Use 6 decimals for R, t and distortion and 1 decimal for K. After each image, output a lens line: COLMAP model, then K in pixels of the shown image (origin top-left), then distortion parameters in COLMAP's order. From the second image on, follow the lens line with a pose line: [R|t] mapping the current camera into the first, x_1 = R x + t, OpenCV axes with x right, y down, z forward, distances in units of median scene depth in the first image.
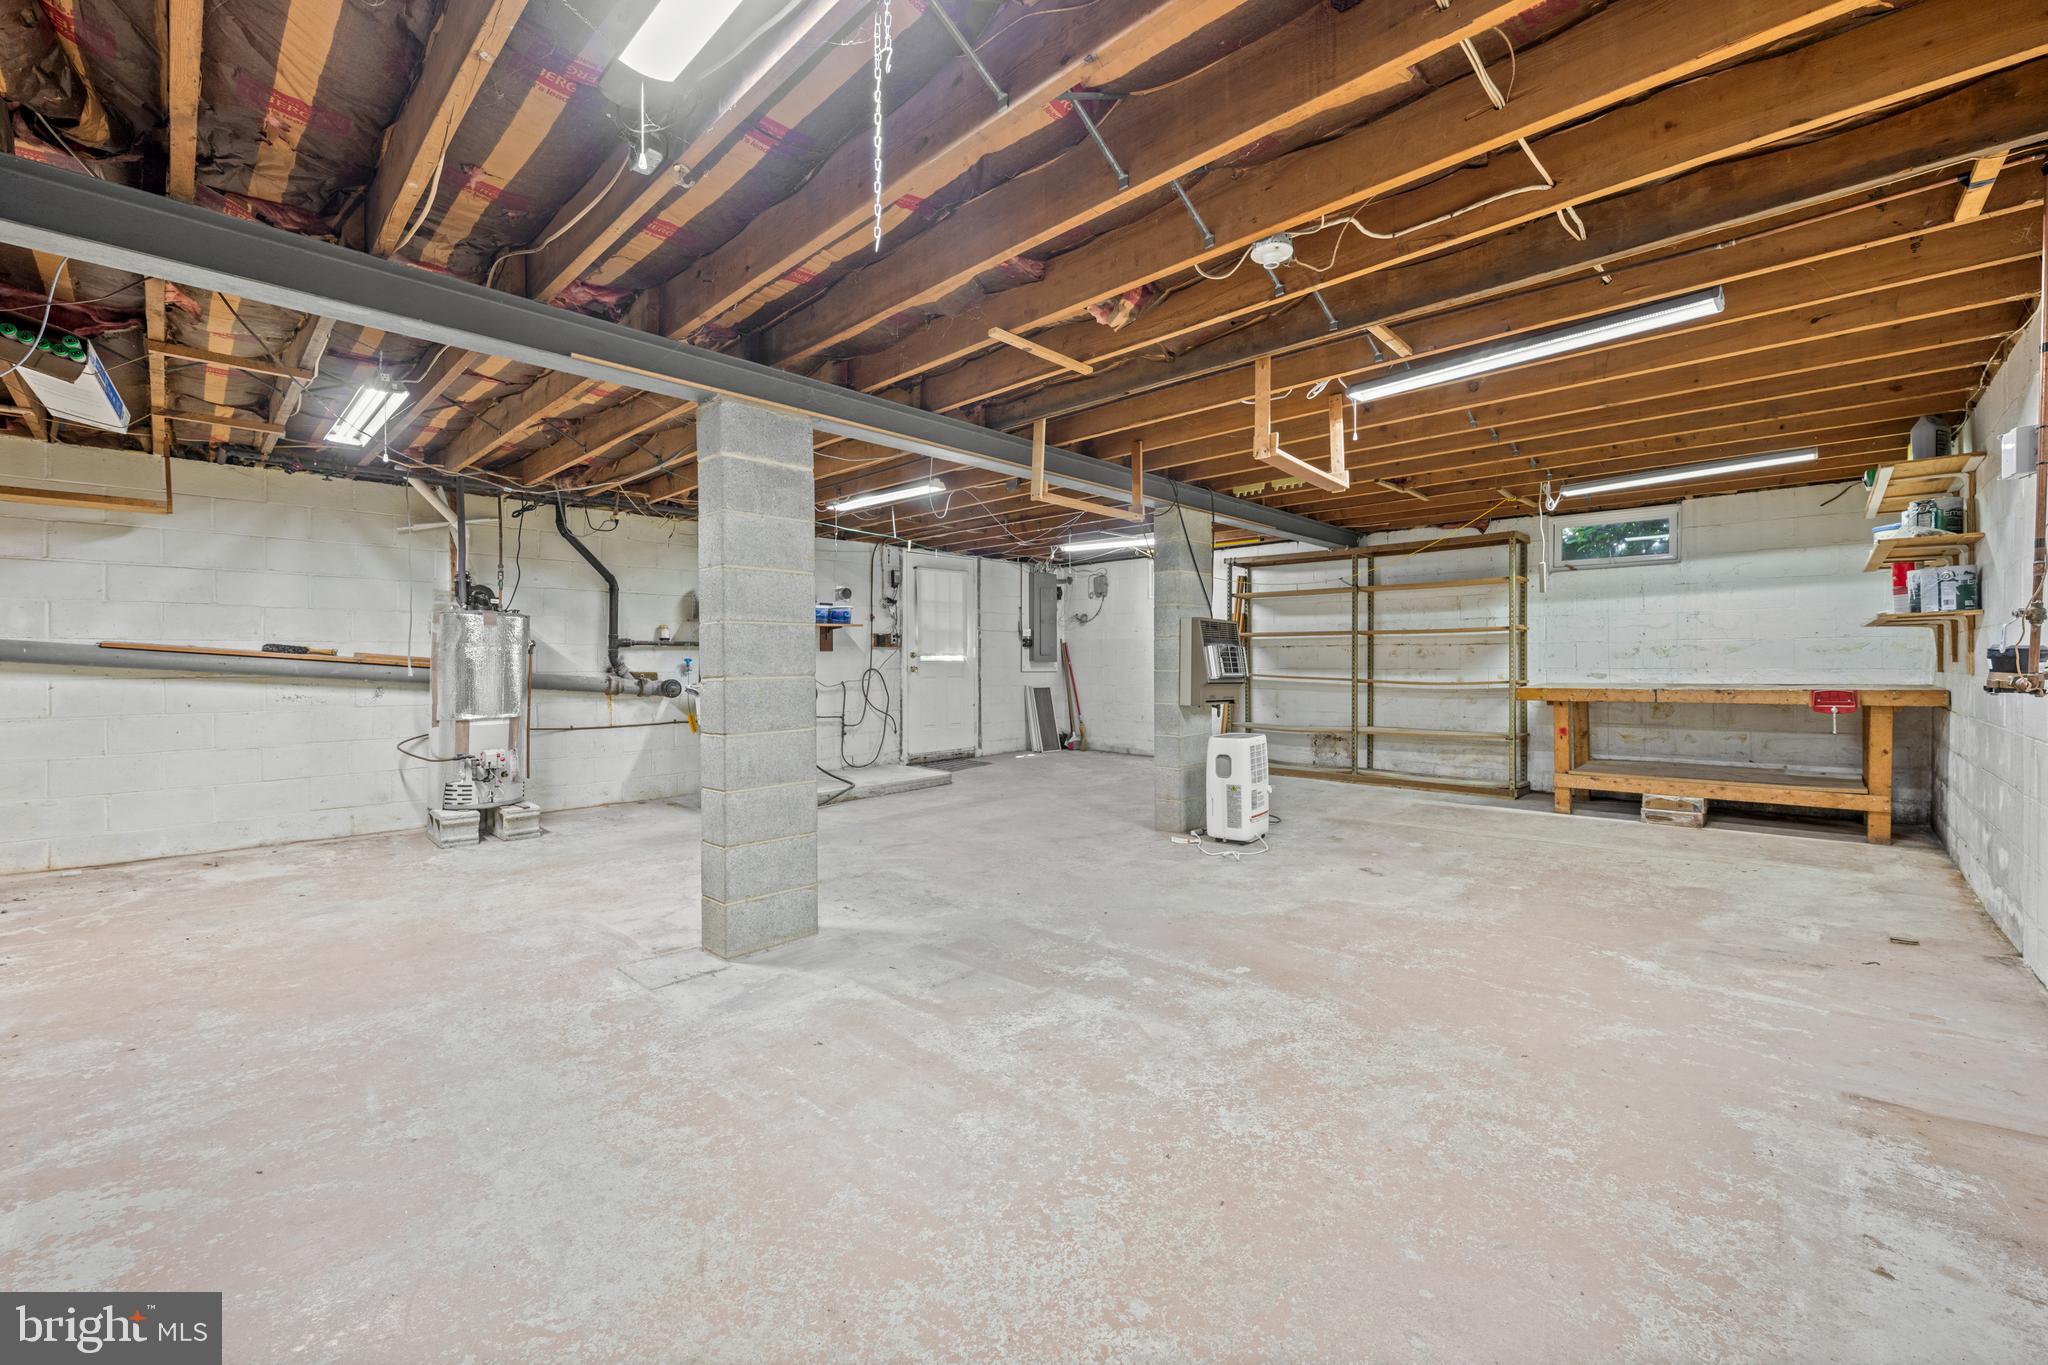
lens RADIAL K [[814.5, 0, 1018.6], [0, 814.5, 683.0], [0, 0, 1]] dist [-0.000474, -0.000322]
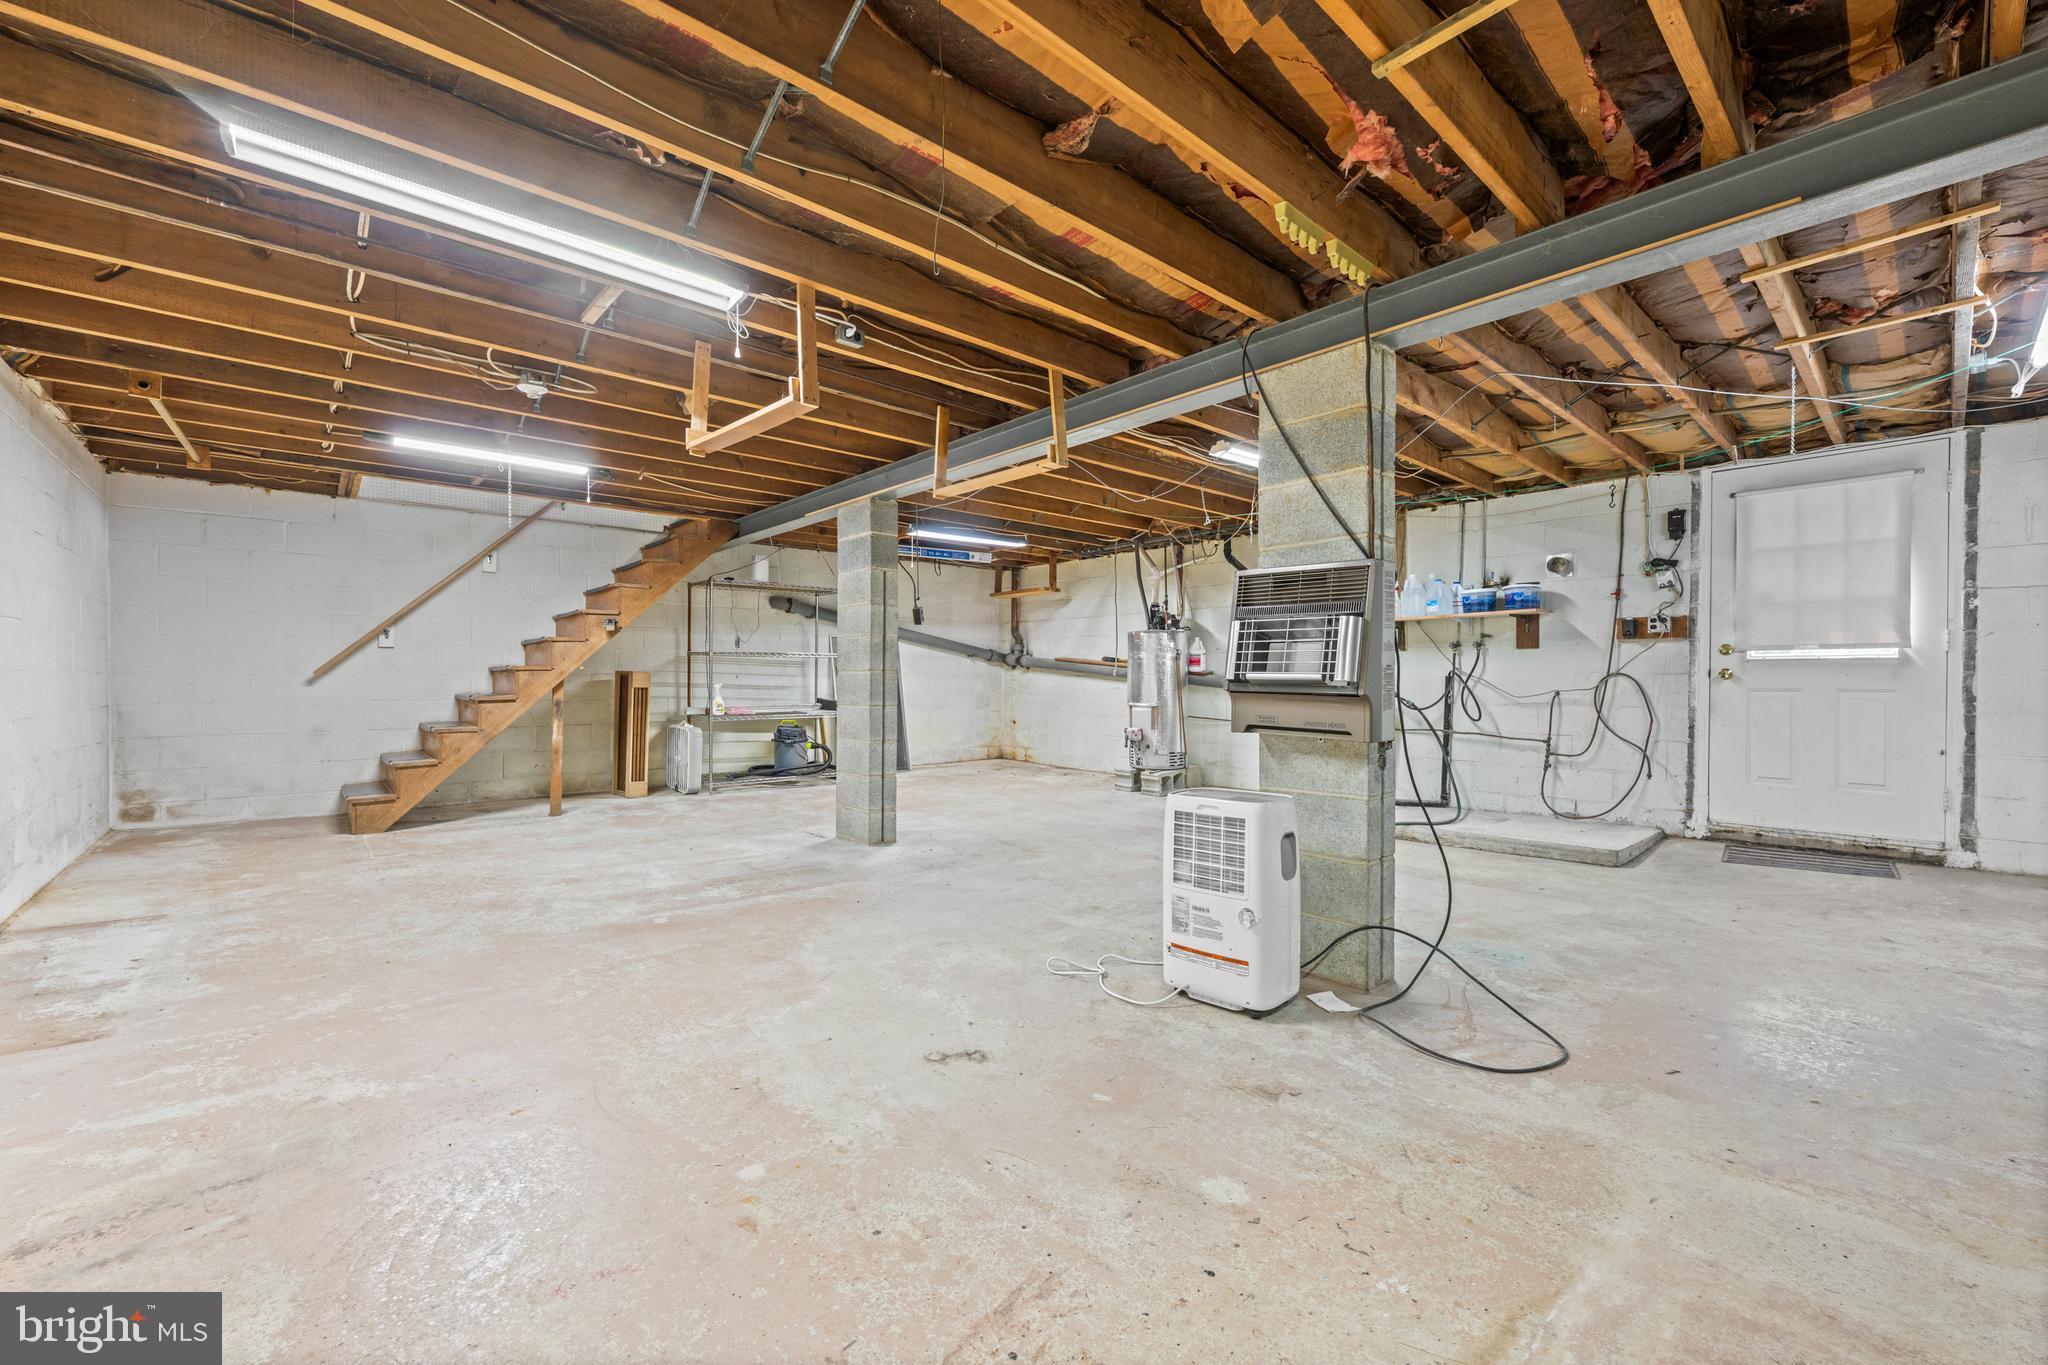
lens RADIAL K [[814.5, 0, 1018.6], [0, 814.5, 683.0], [0, 0, 1]] dist [-0.000474, -0.000322]
pose [[-0.077296, 0.010571, -0.996952, 1.322292], [-0.025931, 0.999584, 0.012609, -0.014153], [0.996671, 0.026826, -0.076990, 1.512496]]
